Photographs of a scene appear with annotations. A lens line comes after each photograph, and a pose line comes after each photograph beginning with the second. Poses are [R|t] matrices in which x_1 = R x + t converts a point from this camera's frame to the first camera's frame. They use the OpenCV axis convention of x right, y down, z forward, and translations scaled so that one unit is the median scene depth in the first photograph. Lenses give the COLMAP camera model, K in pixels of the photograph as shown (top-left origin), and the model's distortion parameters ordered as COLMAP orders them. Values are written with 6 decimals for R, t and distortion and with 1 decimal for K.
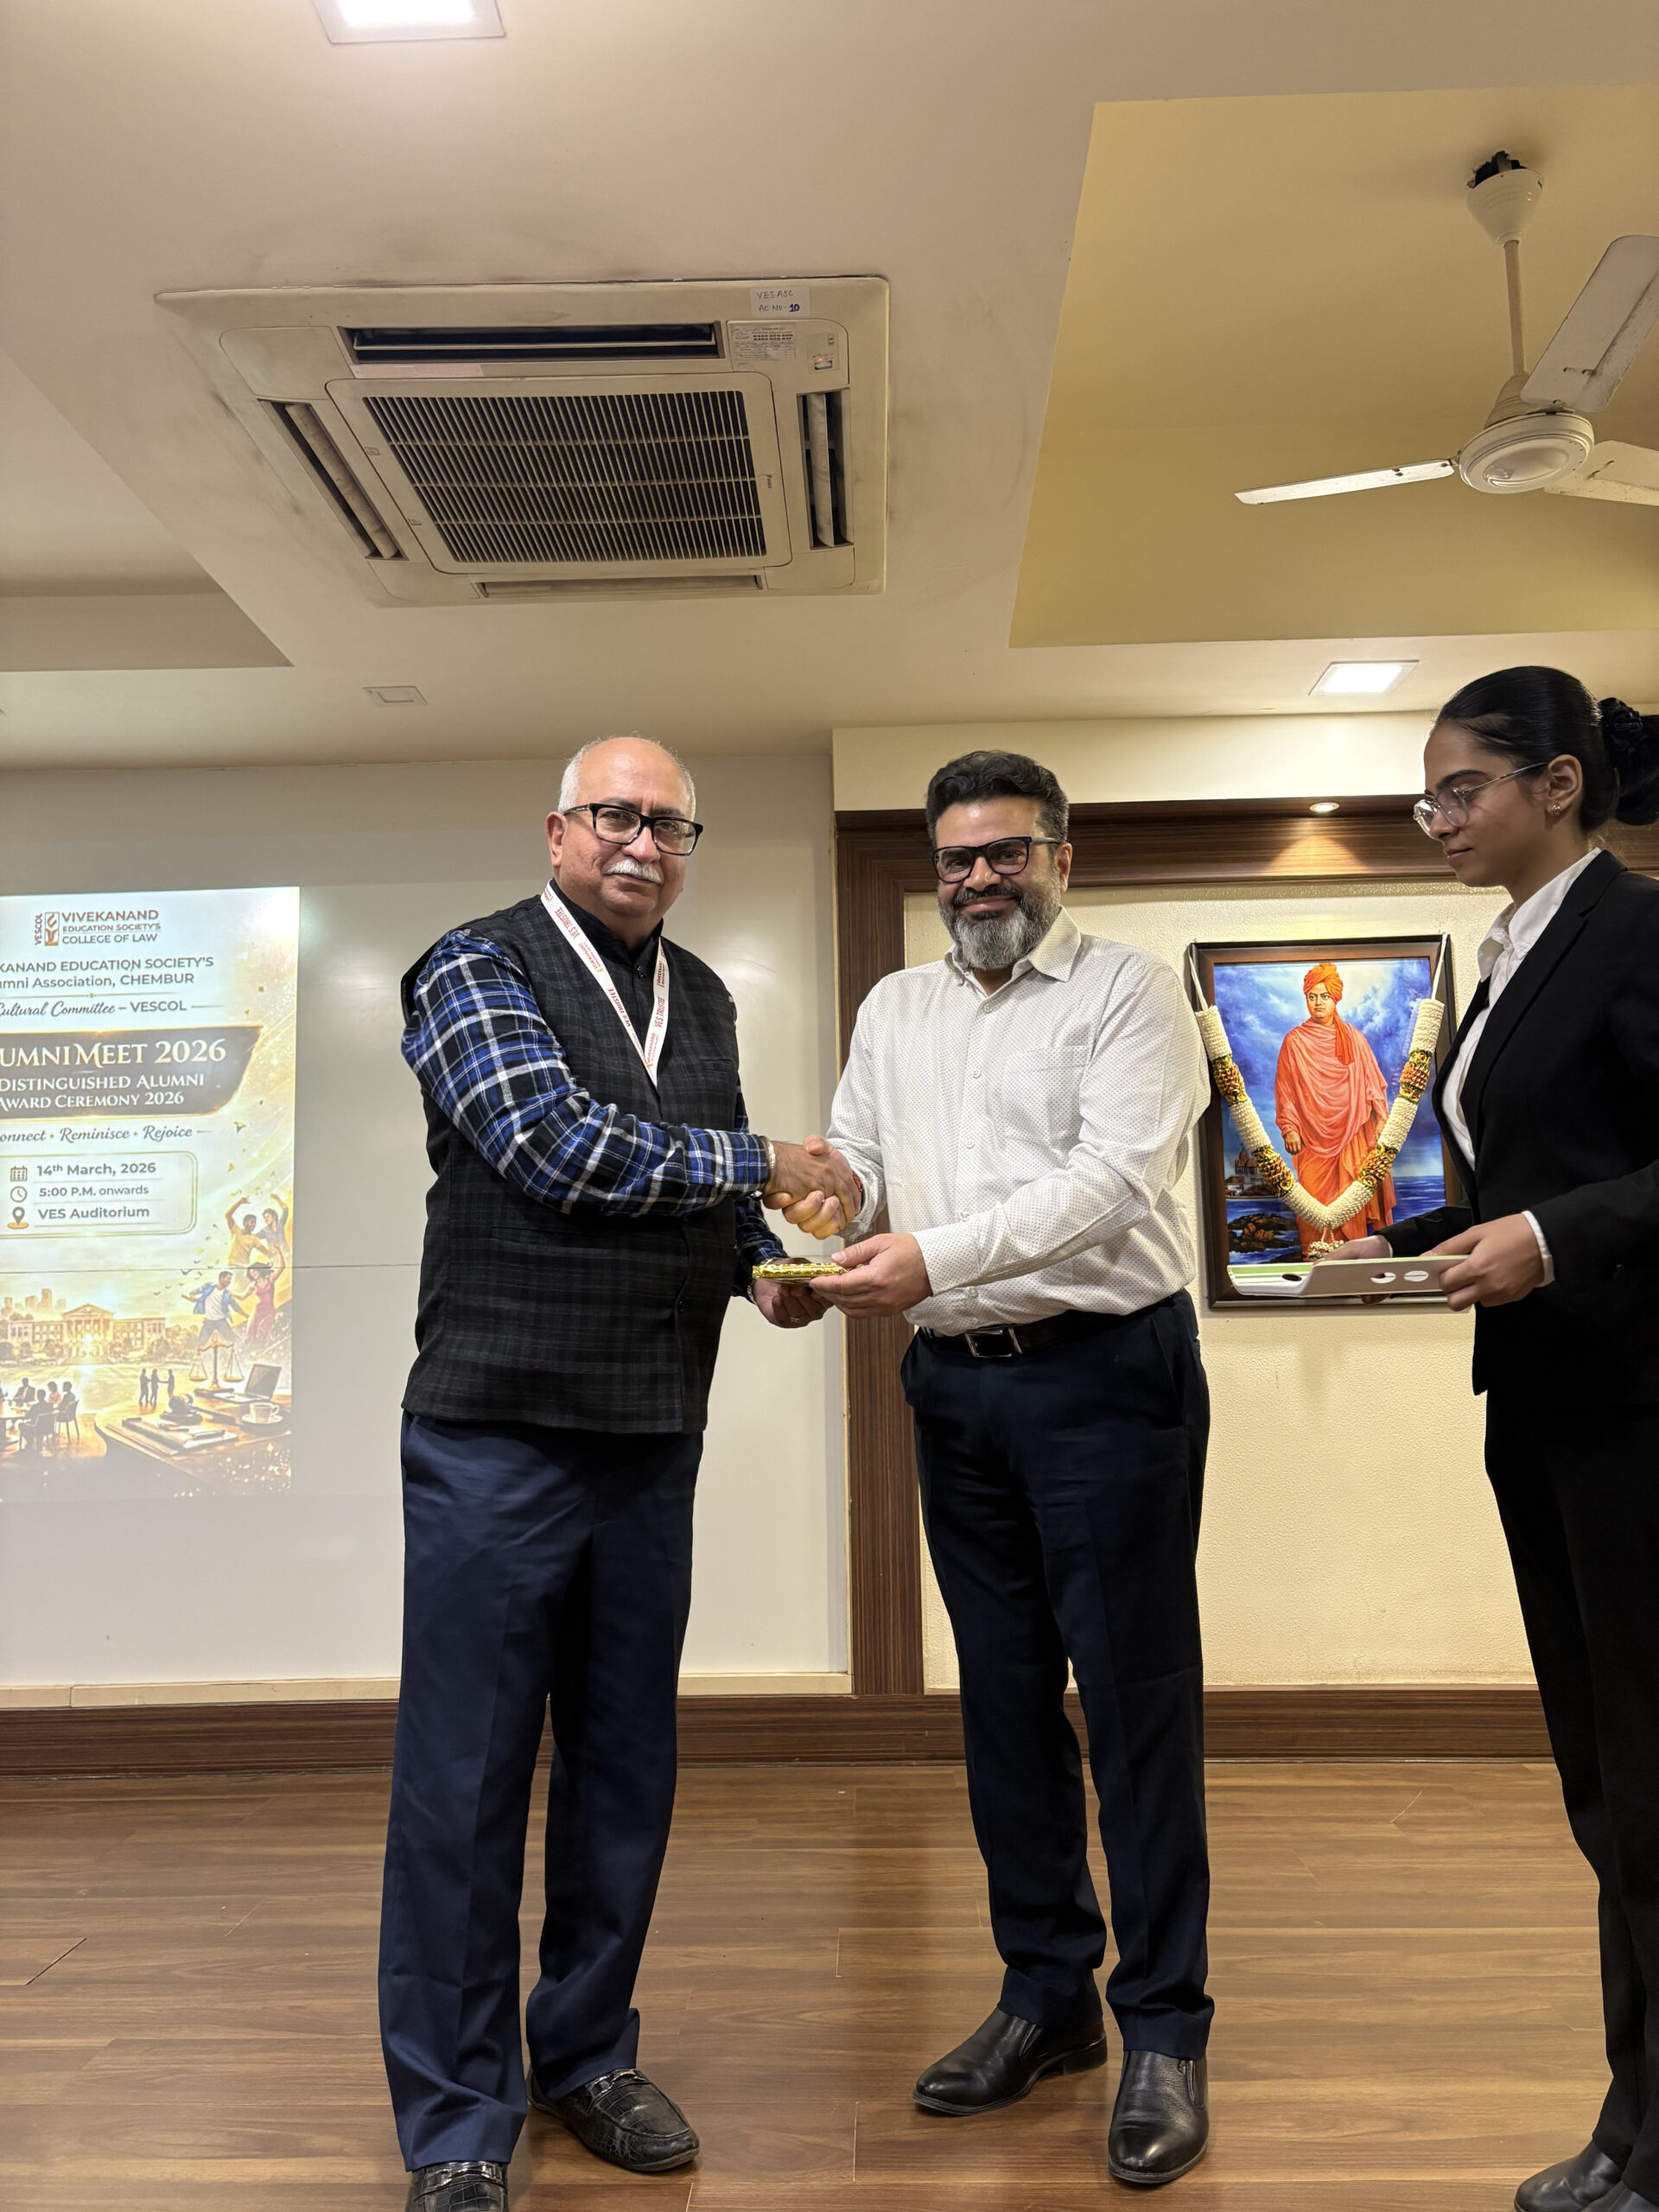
lens RADIAL K [[1674.3, 0, 839.0], [0, 1674.3, 1110.6], [0, 0, 1]] dist [0.010565, 0.002992]
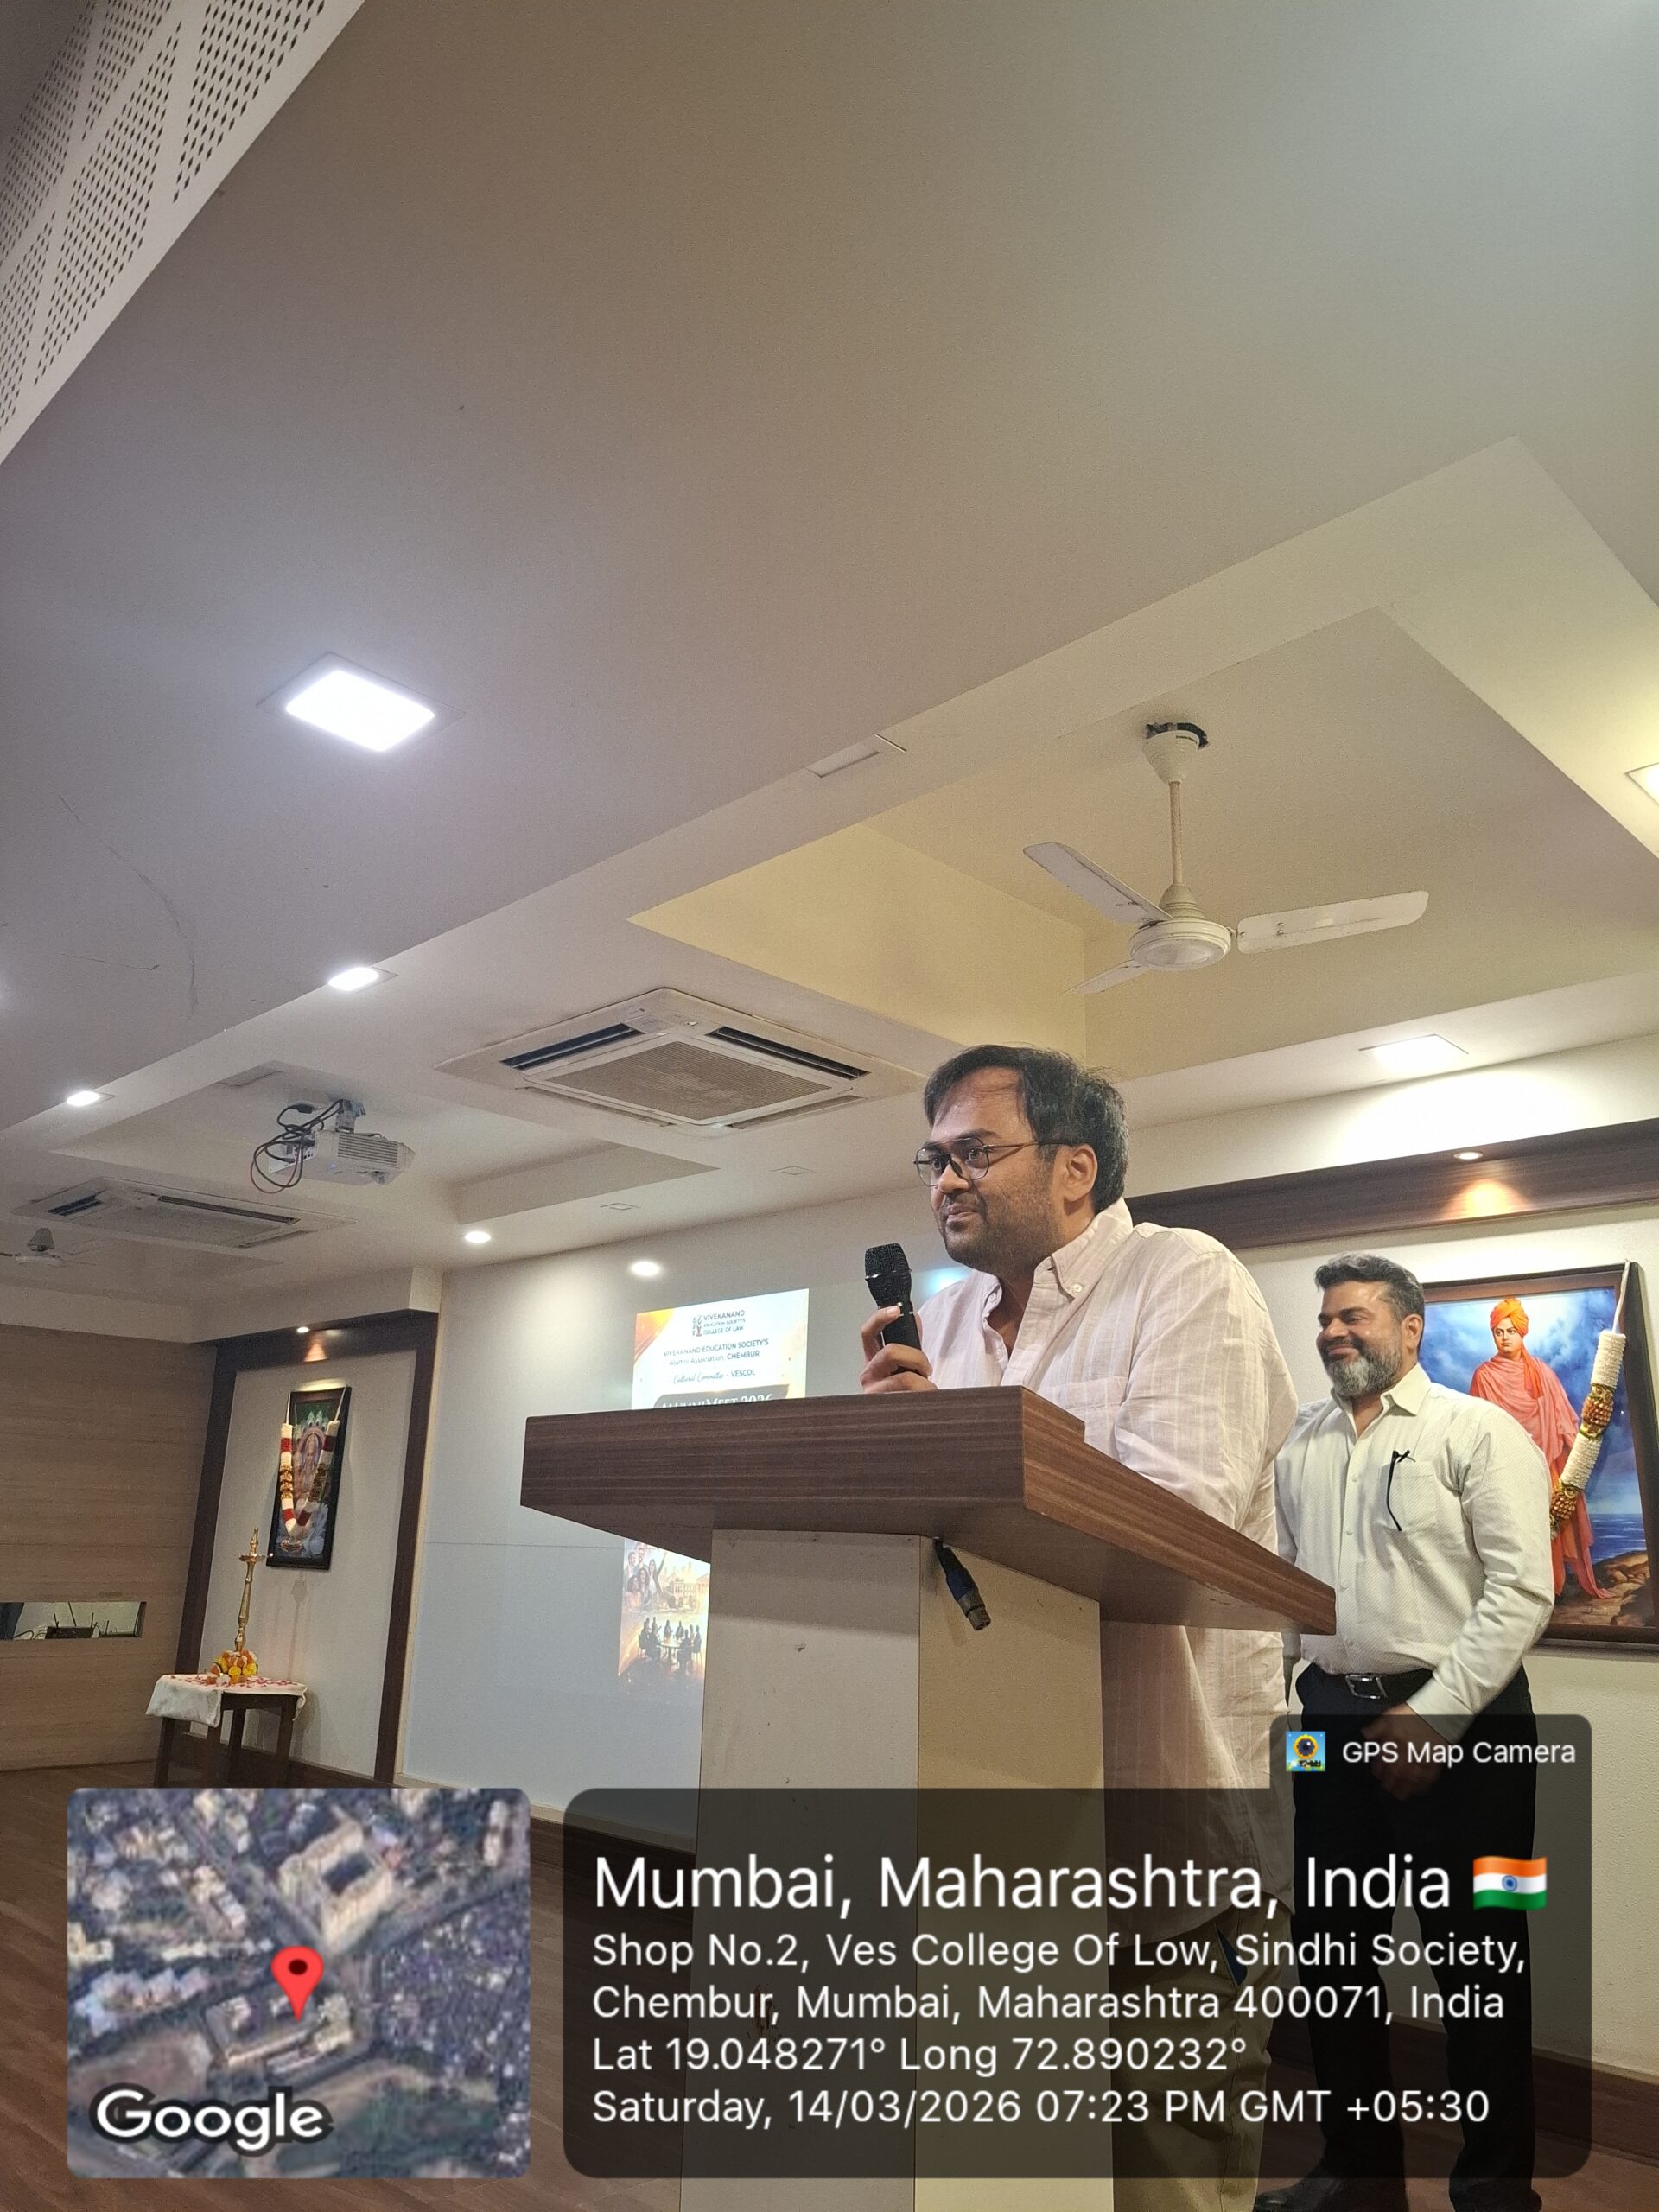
lens RADIAL K [[1556.6, 0, 816.0], [0, 1556.6, 1096.6], [0, 0, 1]] dist [0.125528, -0.185742]
pose [[0.721932, -0.152730, -0.674898, 0.673585], [0.037580, 0.982552, -0.182152, -0.049109], [0.690943, 0.106139, 0.715075, -0.015826]]
